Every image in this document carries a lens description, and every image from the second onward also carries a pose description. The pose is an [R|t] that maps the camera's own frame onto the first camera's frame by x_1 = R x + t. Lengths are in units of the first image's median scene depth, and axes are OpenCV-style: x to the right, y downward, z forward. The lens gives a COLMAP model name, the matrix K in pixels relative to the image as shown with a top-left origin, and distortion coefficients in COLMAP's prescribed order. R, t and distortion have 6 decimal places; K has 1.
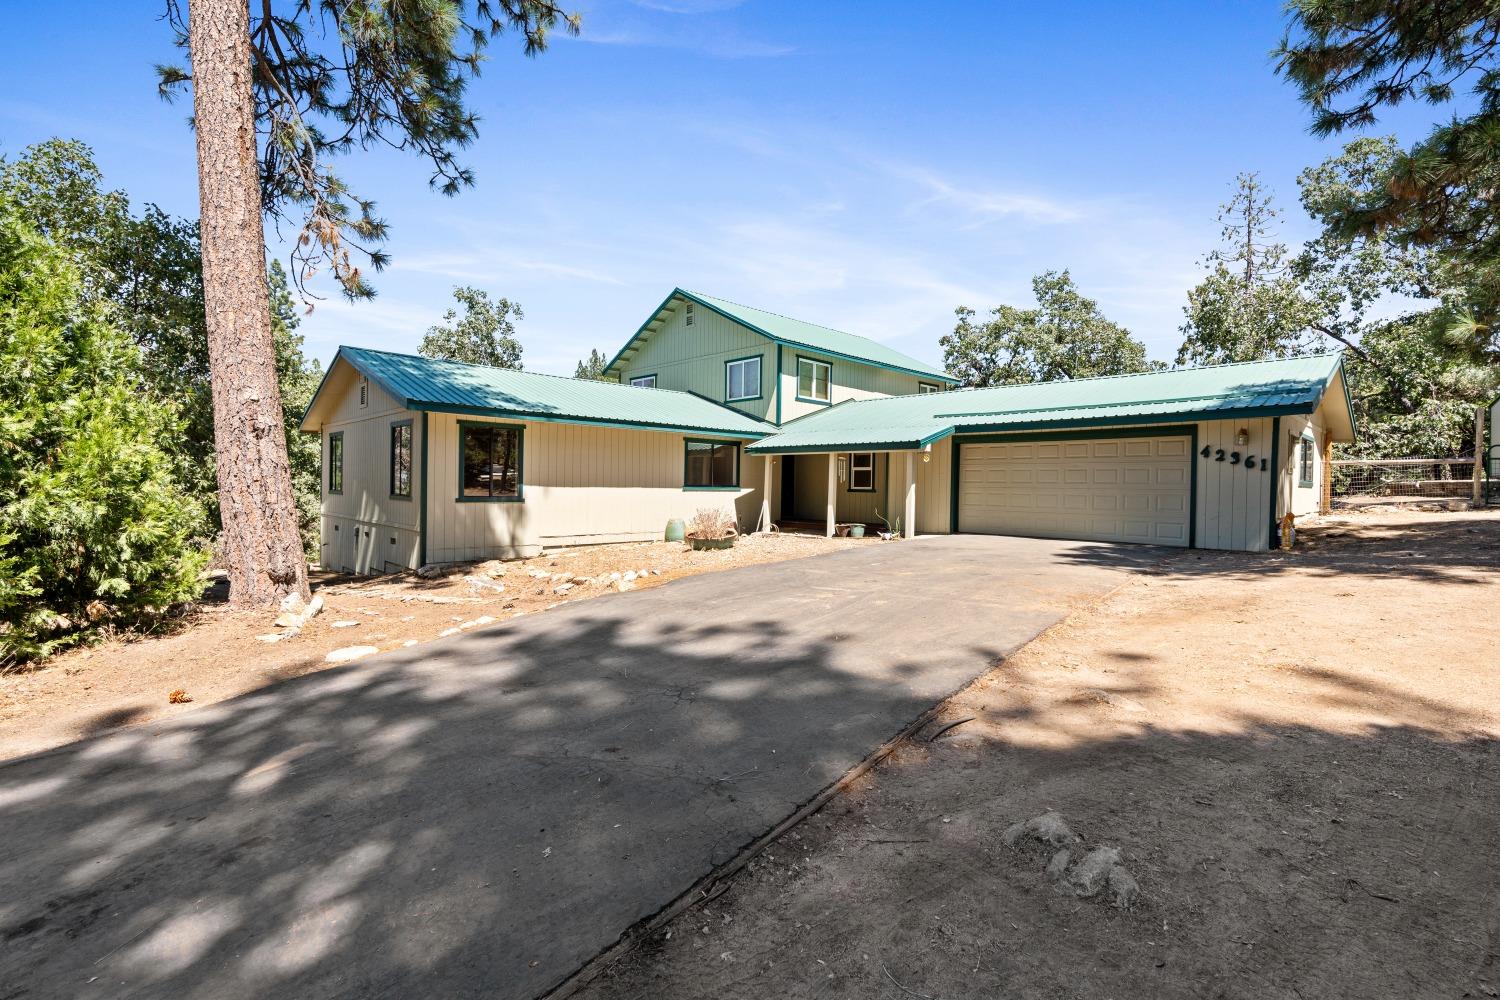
lens RADIAL K [[695.8, 0, 741.9], [0, 695.8, 488.5], [0, 0, 1]] dist [-0.011579, 0.005092]
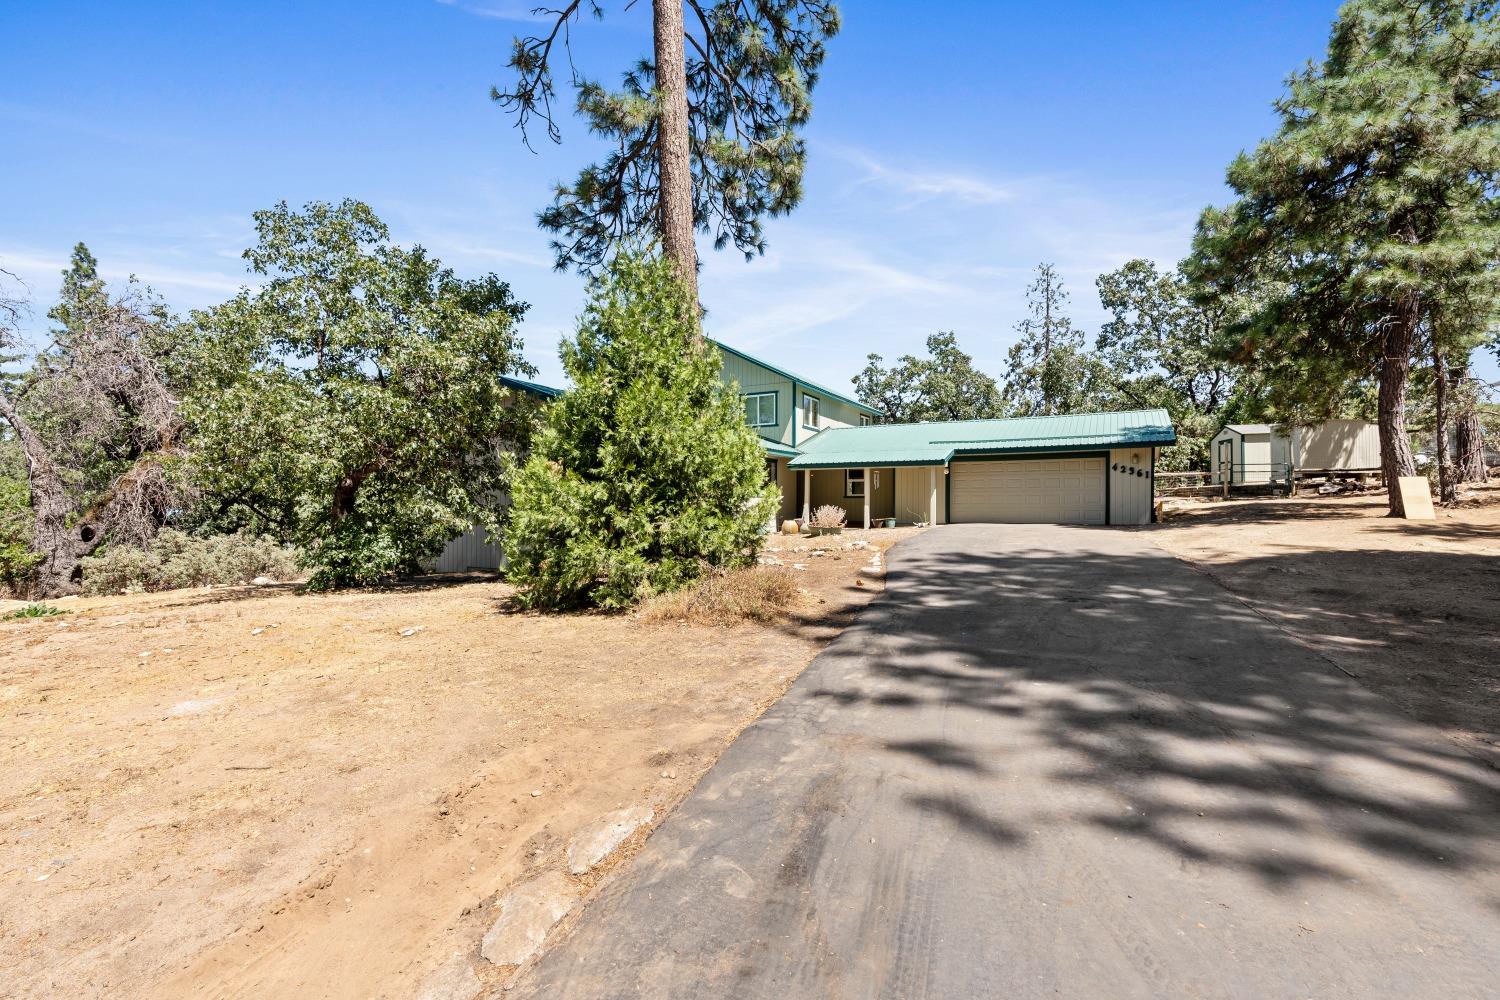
lens RADIAL K [[695.8, 0, 760.3], [0, 695.8, 507.4], [0, 0, 1]] dist [-0.011579, 0.005092]
pose [[0.949640, -0.014855, 0.312990, -0.416336], [0.014616, 0.999888, 0.003110, 0.016359], [-0.313001, 0.001621, 0.949751, -0.203965]]
